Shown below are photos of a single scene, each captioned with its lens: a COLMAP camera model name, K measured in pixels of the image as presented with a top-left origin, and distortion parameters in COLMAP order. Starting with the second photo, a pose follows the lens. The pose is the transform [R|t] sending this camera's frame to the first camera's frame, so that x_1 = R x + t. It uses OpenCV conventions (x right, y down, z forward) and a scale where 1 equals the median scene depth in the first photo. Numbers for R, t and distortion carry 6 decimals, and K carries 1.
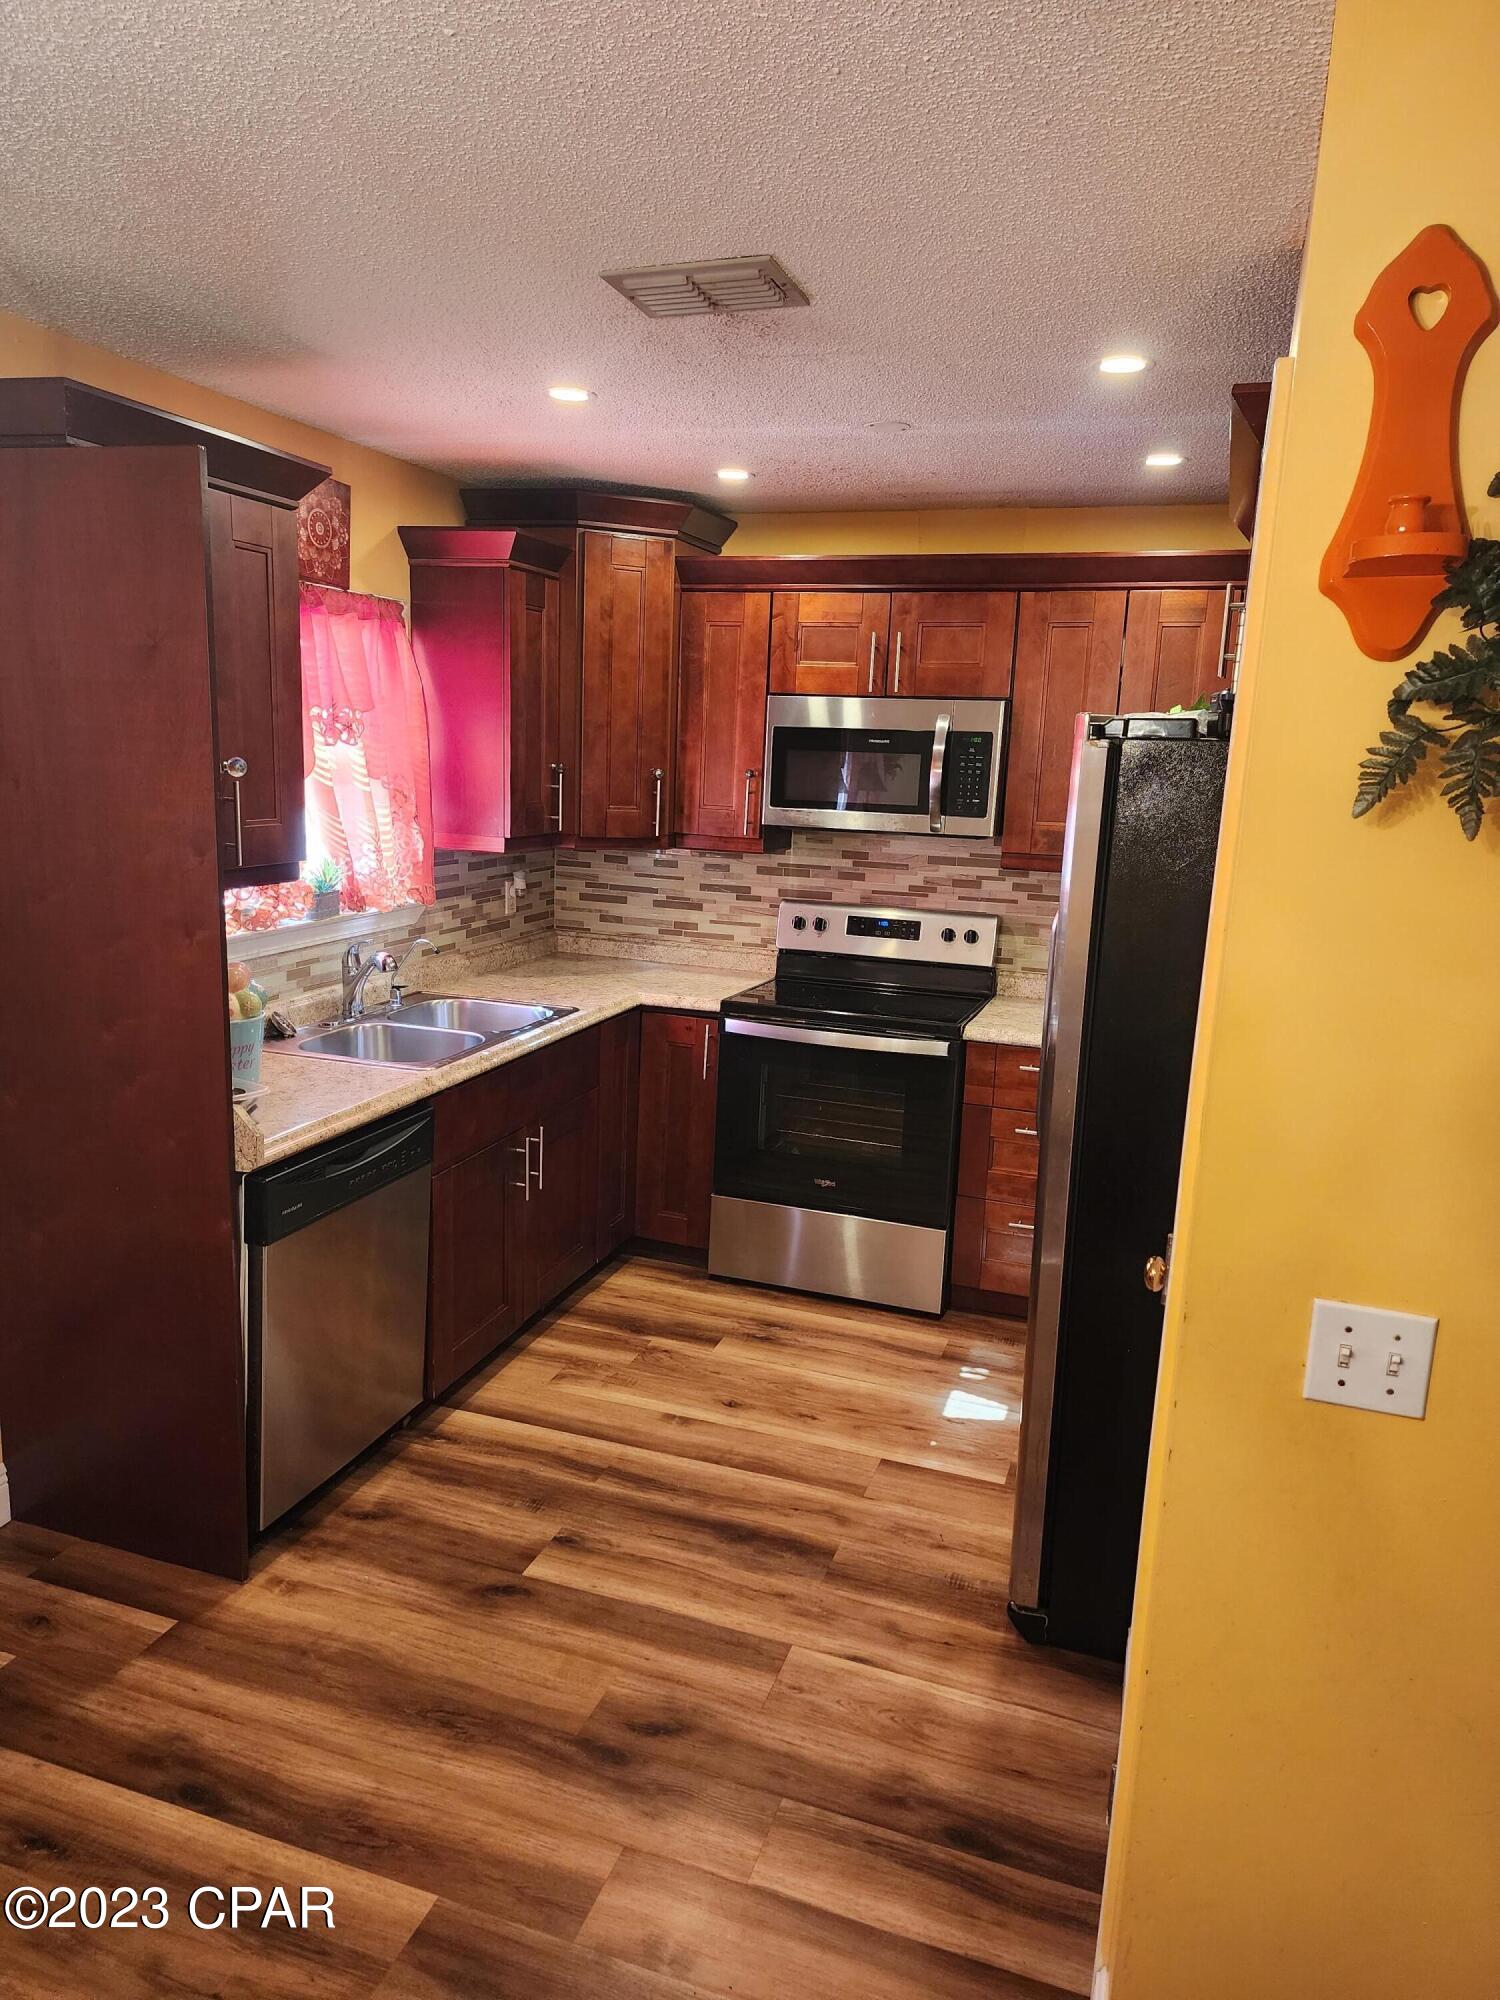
lens RADIAL K [[1365.4, 0, 737.2], [0, 1365.4, 996.1], [0, 0, 1]] dist [0.065357, -0.044116]
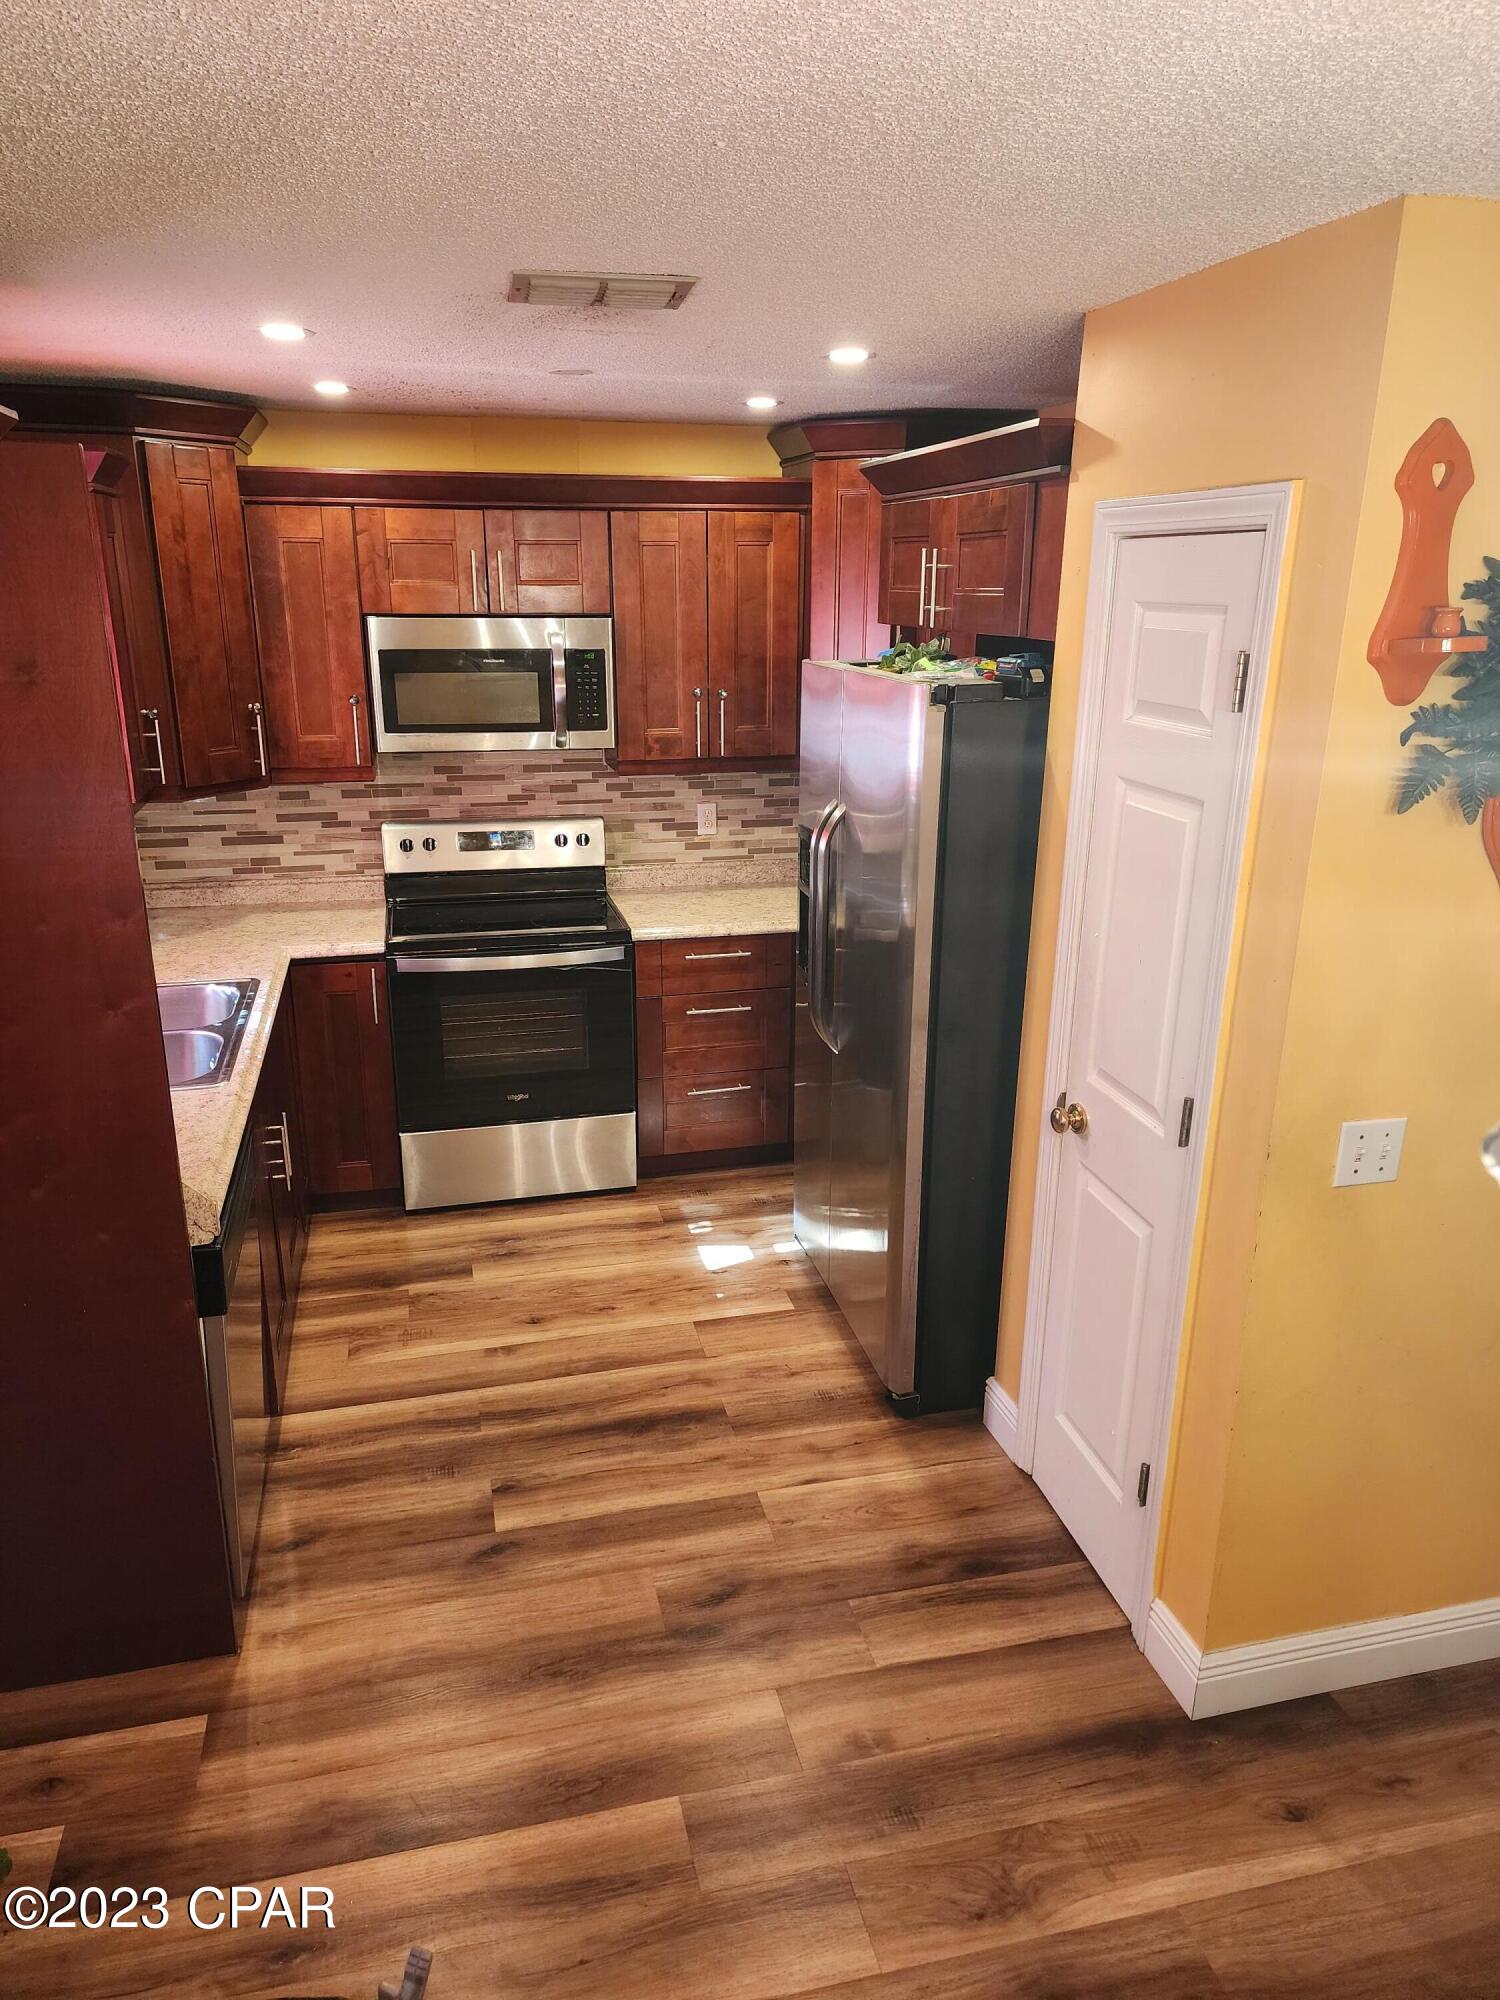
lens RADIAL K [[1365.4, 0, 750.3], [0, 1365.4, 996.7], [0, 0, 1]] dist [0.065357, -0.044116]
pose [[0.840895, -0.193932, 0.505258, -0.402803], [0.128166, 0.978394, 0.162230, -0.114067], [-0.525803, -0.071661, 0.847582, 0.032369]]
